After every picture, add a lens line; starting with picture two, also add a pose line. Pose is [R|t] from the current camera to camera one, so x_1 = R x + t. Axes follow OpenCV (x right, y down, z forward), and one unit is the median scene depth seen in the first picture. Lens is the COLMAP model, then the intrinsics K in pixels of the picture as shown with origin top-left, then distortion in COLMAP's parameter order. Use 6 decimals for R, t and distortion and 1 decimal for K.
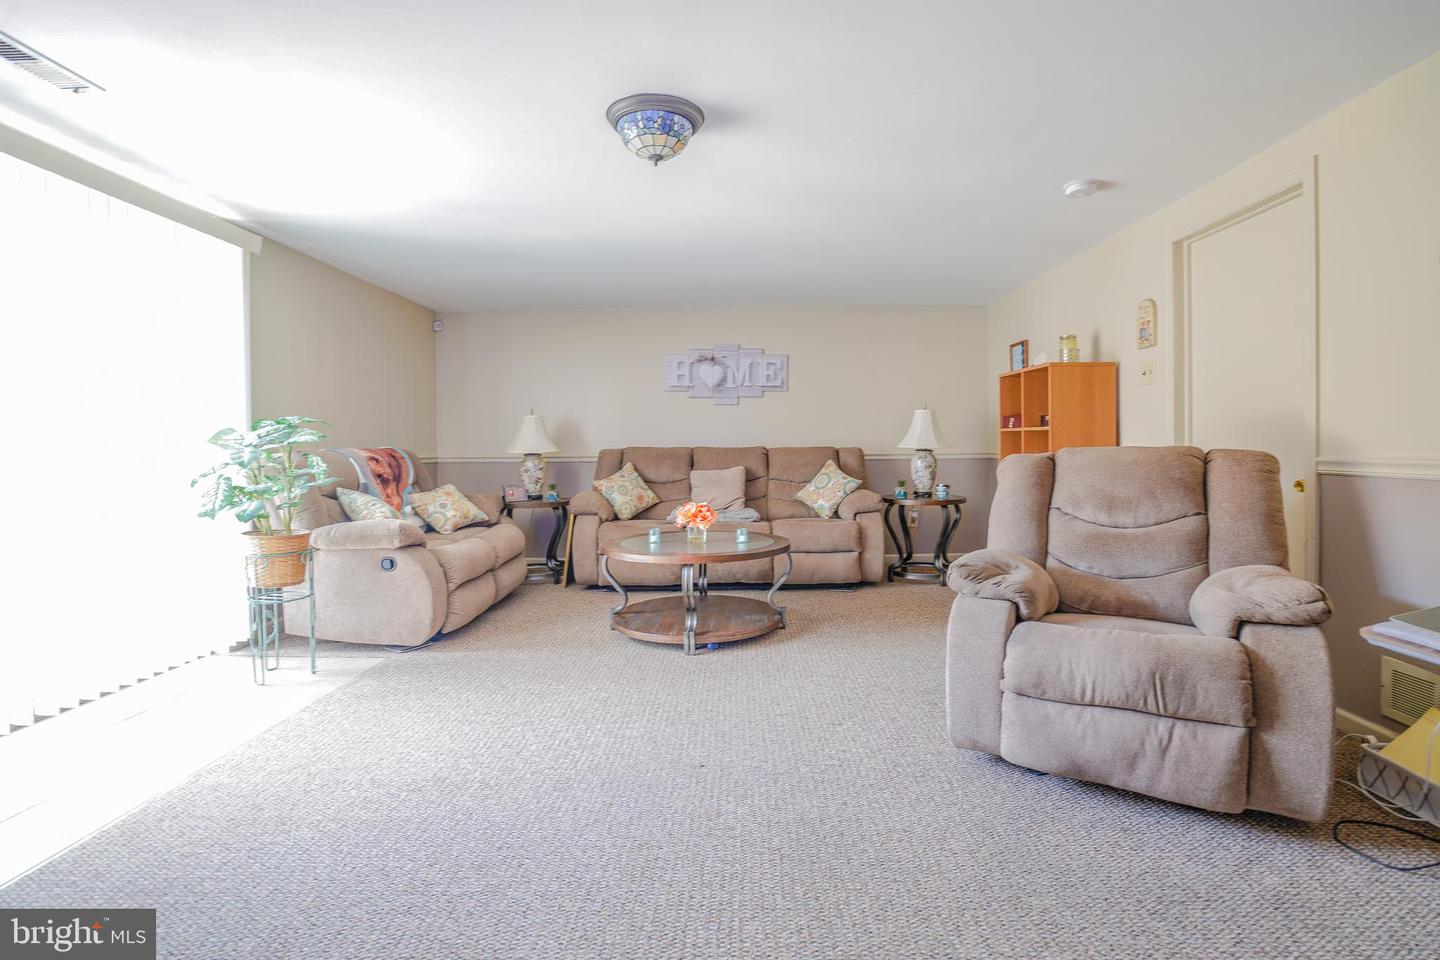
lens RADIAL K [[689.3, 0, 722.0], [0, 689.3, 462.1], [0, 0, 1]] dist [-0.075786, 0.042251]
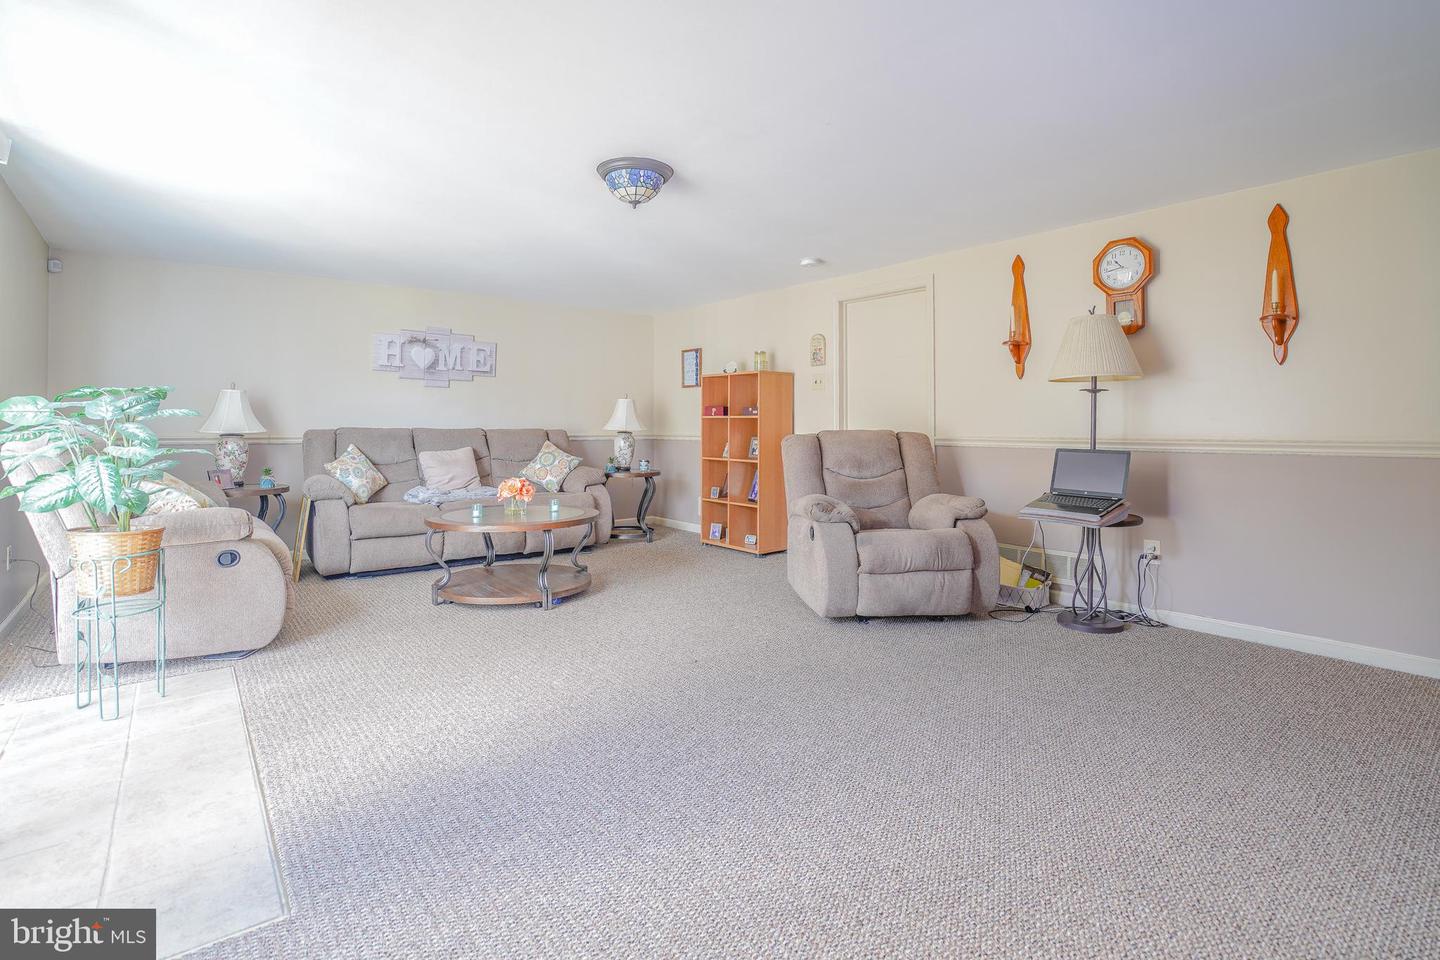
lens RADIAL K [[677.1, 0, 720.0], [0, 677.1, 430.3], [0, 0, 1]] dist [-0.072434, 0.039138]
pose [[0.782133, 0.007796, 0.623062, -0.435143], [0.006379, 0.999769, -0.020518, 0.005762], [-0.623079, 0.020022, 0.781903, -0.048962]]
